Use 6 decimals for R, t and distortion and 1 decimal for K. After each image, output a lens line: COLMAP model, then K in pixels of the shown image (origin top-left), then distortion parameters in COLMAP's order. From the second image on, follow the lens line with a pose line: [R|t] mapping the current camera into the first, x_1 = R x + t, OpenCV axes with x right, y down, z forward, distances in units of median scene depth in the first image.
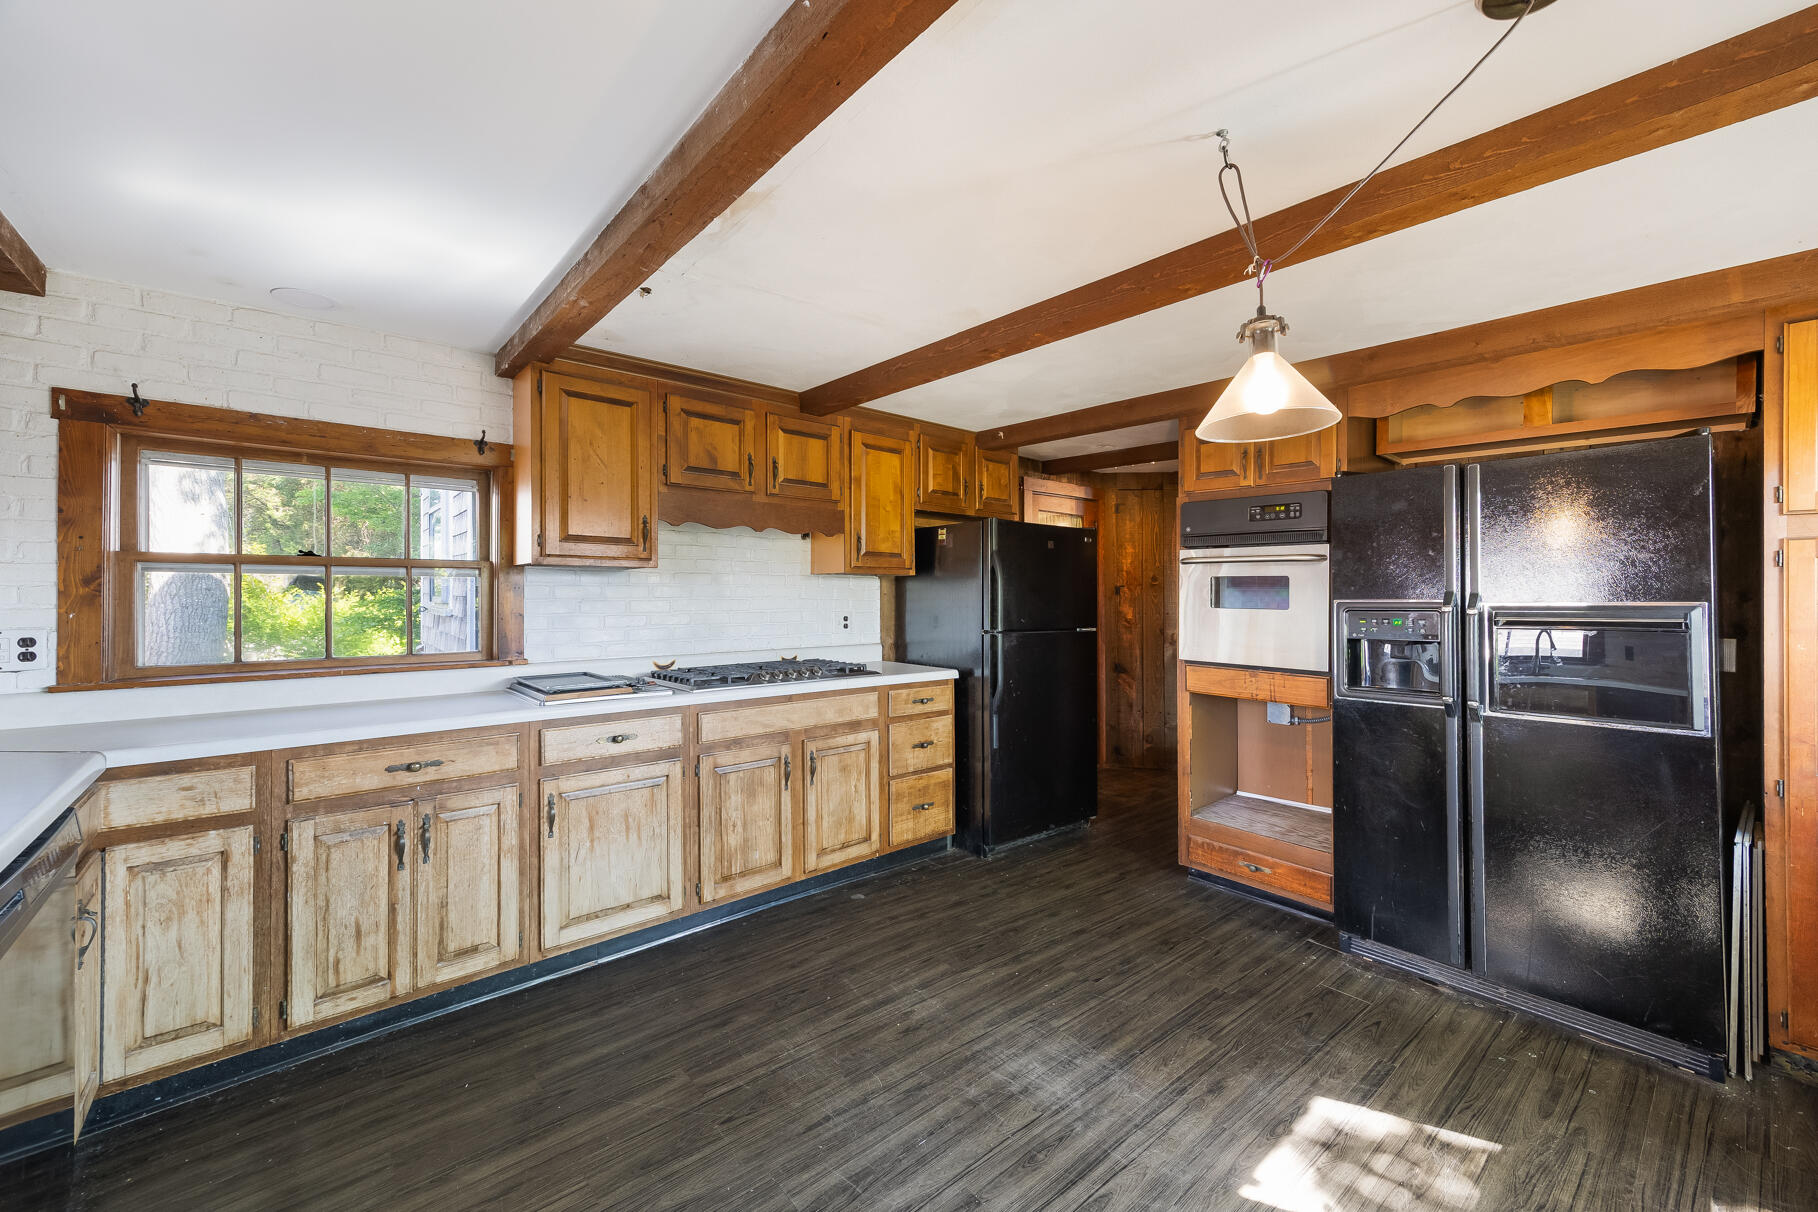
lens RADIAL K [[705.5, 0, 903.7], [0, 705.5, 593.1], [0, 0, 1]] dist [0.001966, 0.000425]
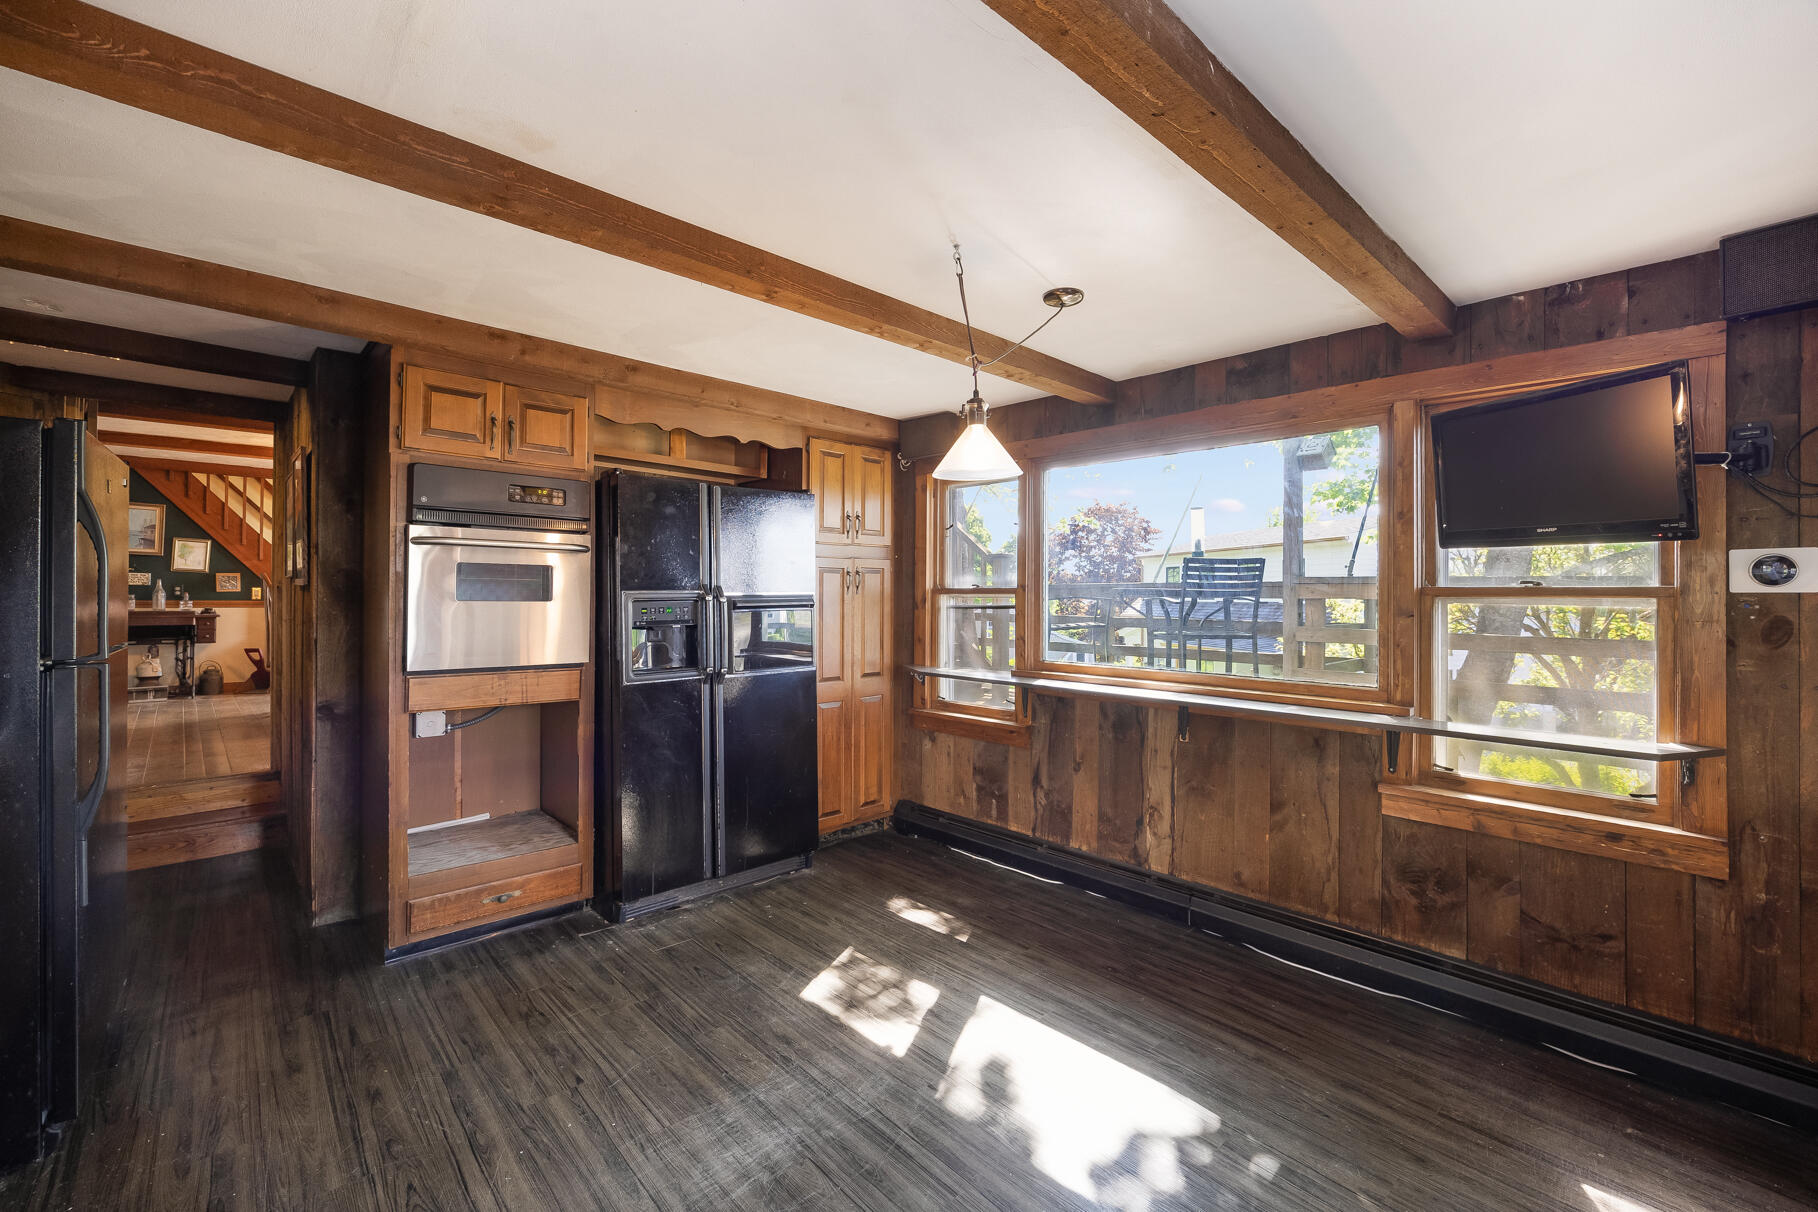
lens RADIAL K [[781.8, 0, 892.6], [0, 781.8, 582.1], [0, 0, 1]] dist [-0.008637, 0.000388]
pose [[-0.045135, 0.002453, 0.998978, -0.590092], [-0.012893, 0.999912, -0.003037, -0.005770], [-0.998898, -0.013016, -0.045099, 0.681809]]
